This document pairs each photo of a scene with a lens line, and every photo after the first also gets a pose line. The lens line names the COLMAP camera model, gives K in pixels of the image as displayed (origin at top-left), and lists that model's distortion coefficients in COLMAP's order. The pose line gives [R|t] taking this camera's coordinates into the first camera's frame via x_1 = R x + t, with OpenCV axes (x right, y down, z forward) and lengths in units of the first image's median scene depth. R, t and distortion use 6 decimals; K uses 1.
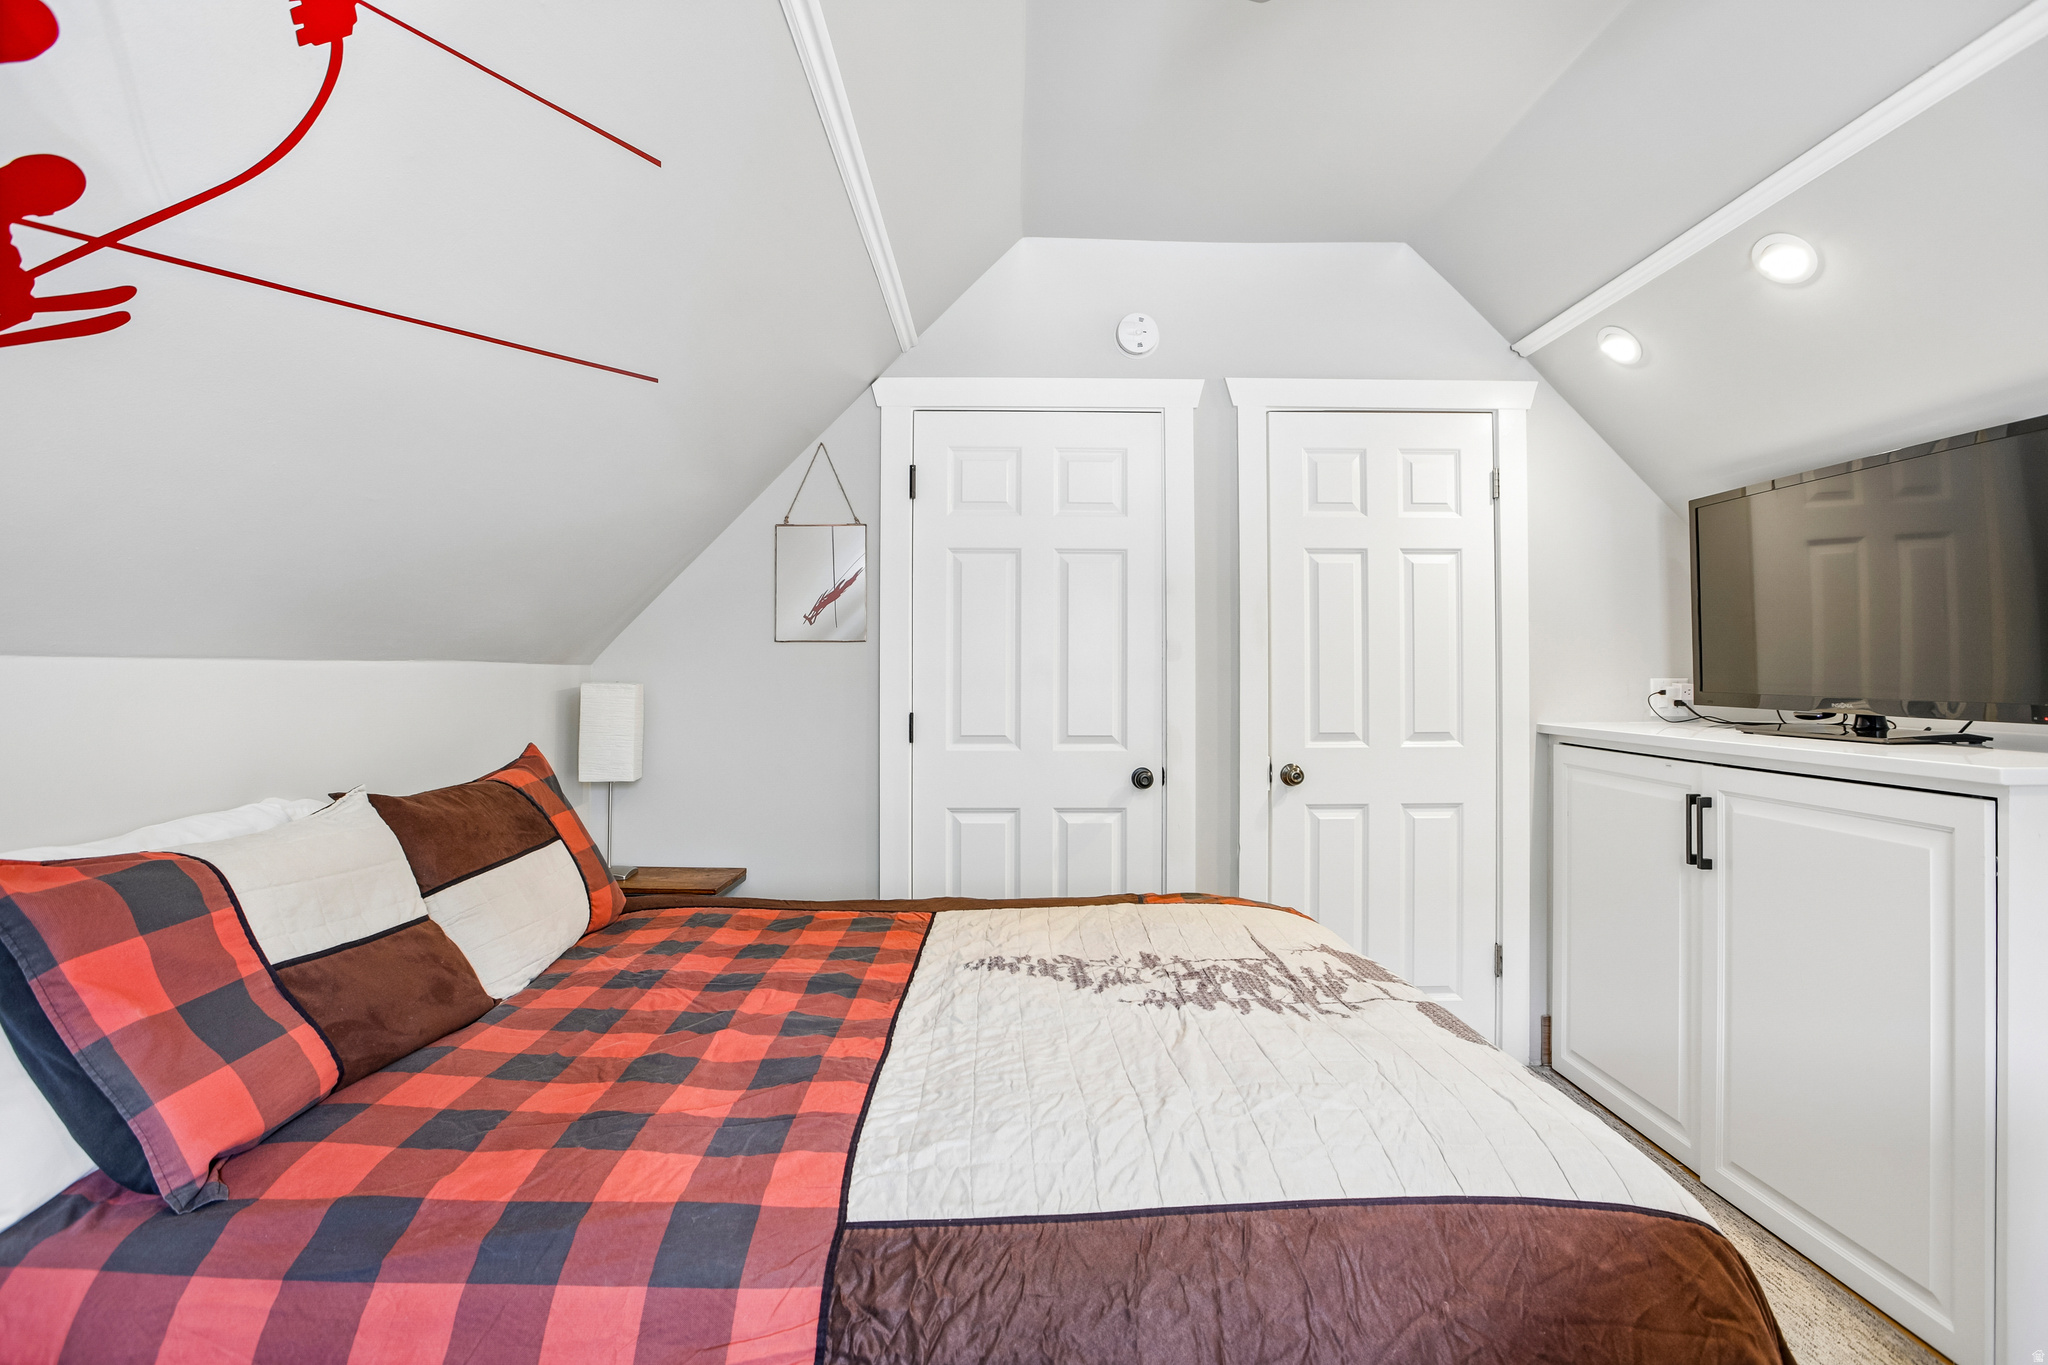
lens RADIAL K [[967.9, 0, 1018.2], [0, 967.9, 672.6], [0, 0, 1]] dist [-0.038657, 0.017050]
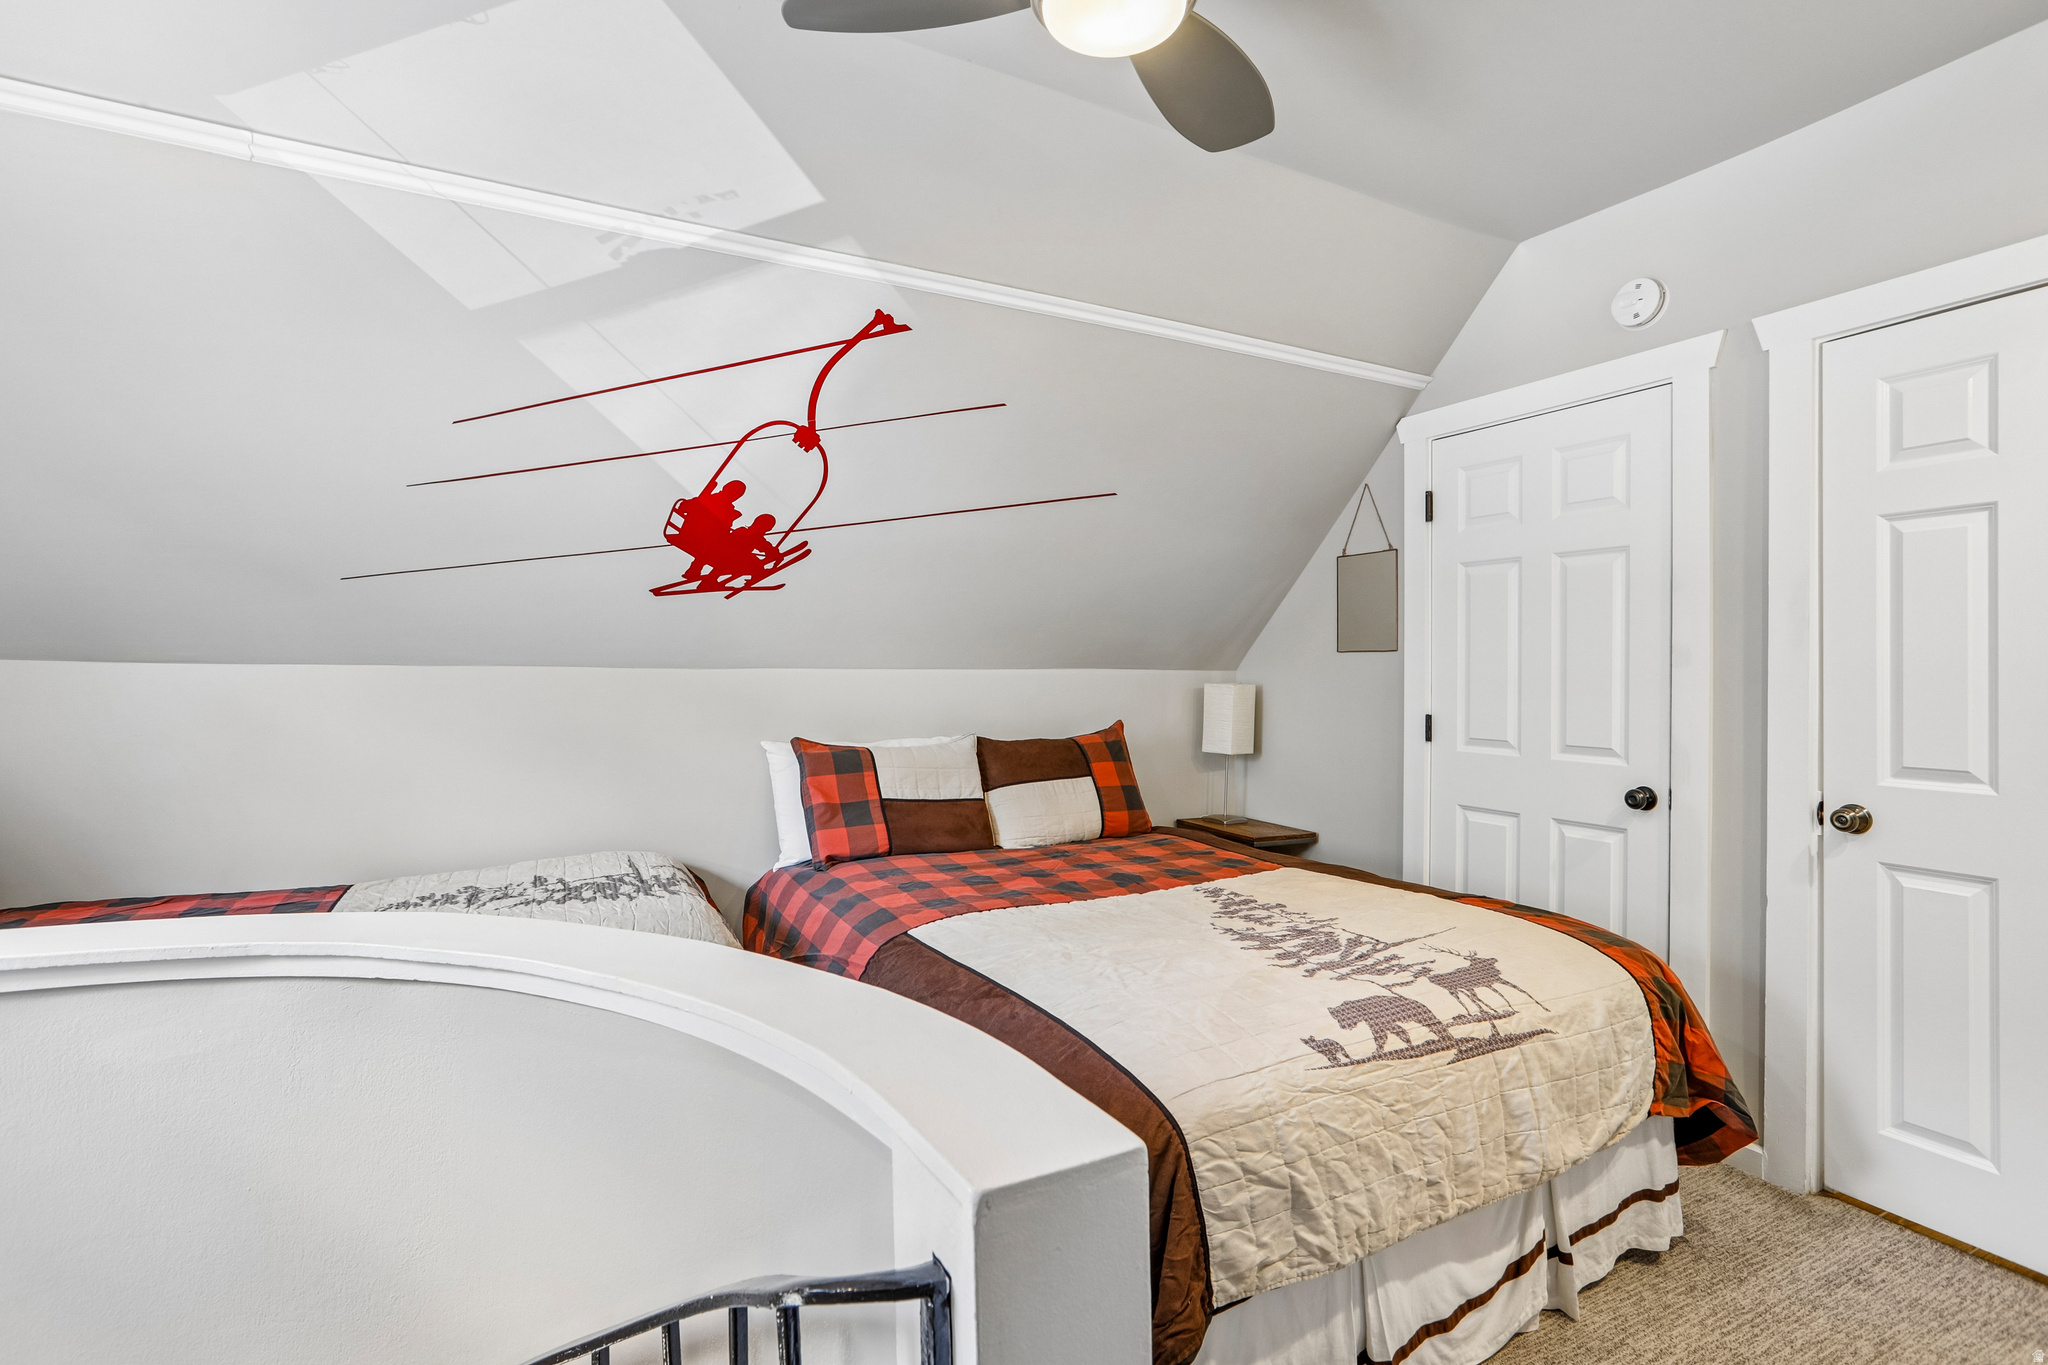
lens RADIAL K [[968.2, 0, 1030.4], [0, 968.2, 663.2], [0, 0, 1]] dist [-0.000518, 0.000445]
pose [[0.465128, -0.002390, -0.885240, 0.657216], [-0.004146, 0.999980, -0.004879, -0.009165], [0.885234, 0.005940, 0.465108, 0.081174]]
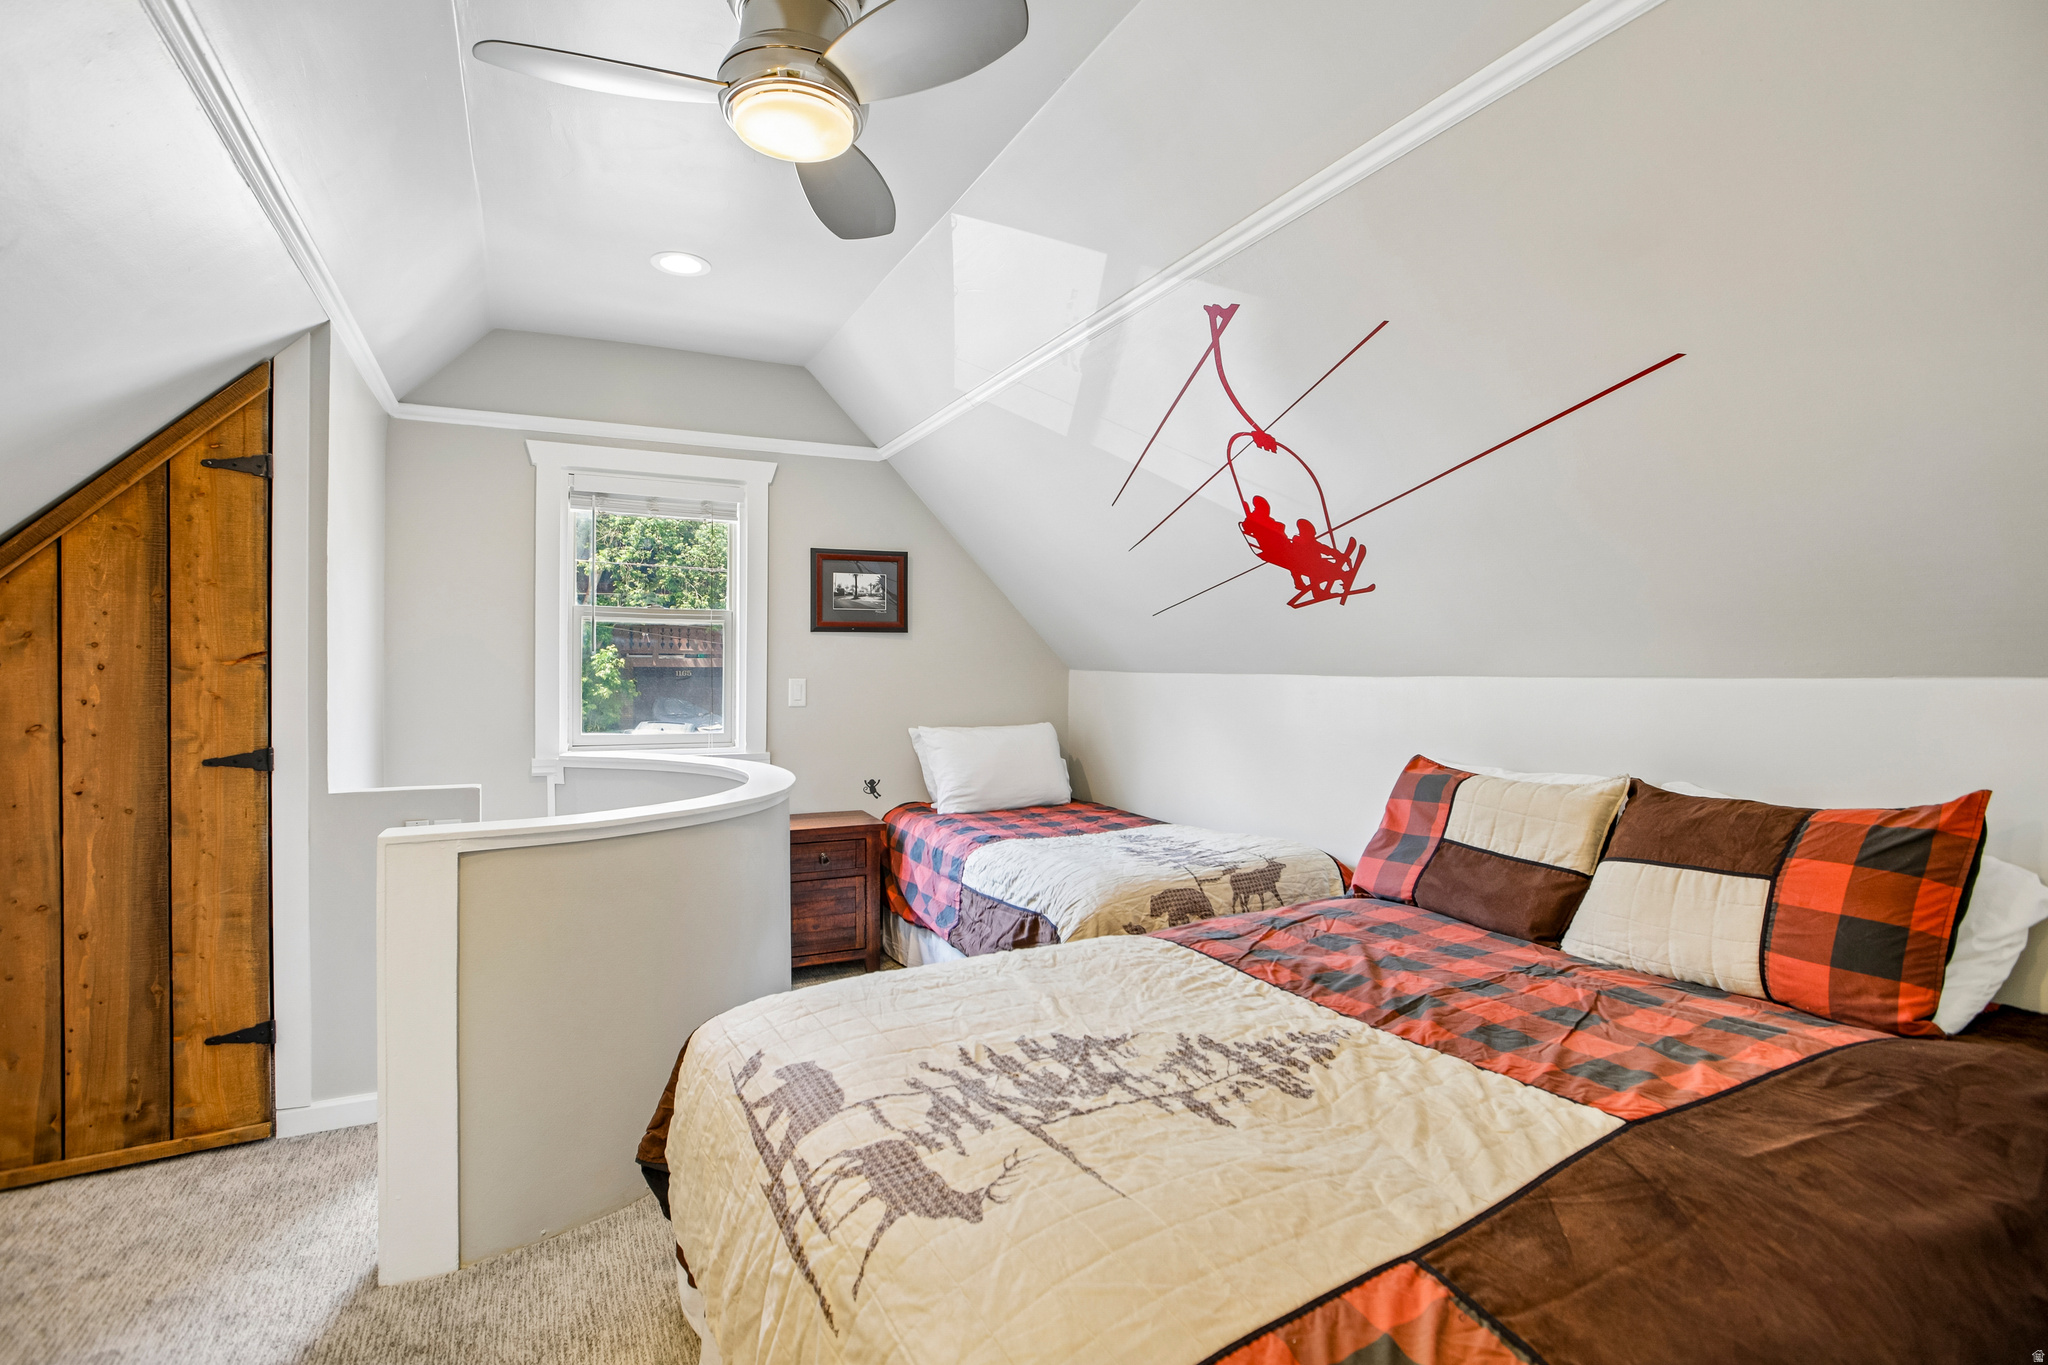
lens RADIAL K [[967.9, 0, 1018.2], [0, 967.9, 672.6], [0, 0, 1]] dist [-0.038657, 0.017050]
pose [[-0.896901, -0.001551, -0.442228, 0.357069], [-0.001391, 0.999999, -0.000687, -0.009544], [0.442229, -0.000001, -0.896902, 0.997089]]
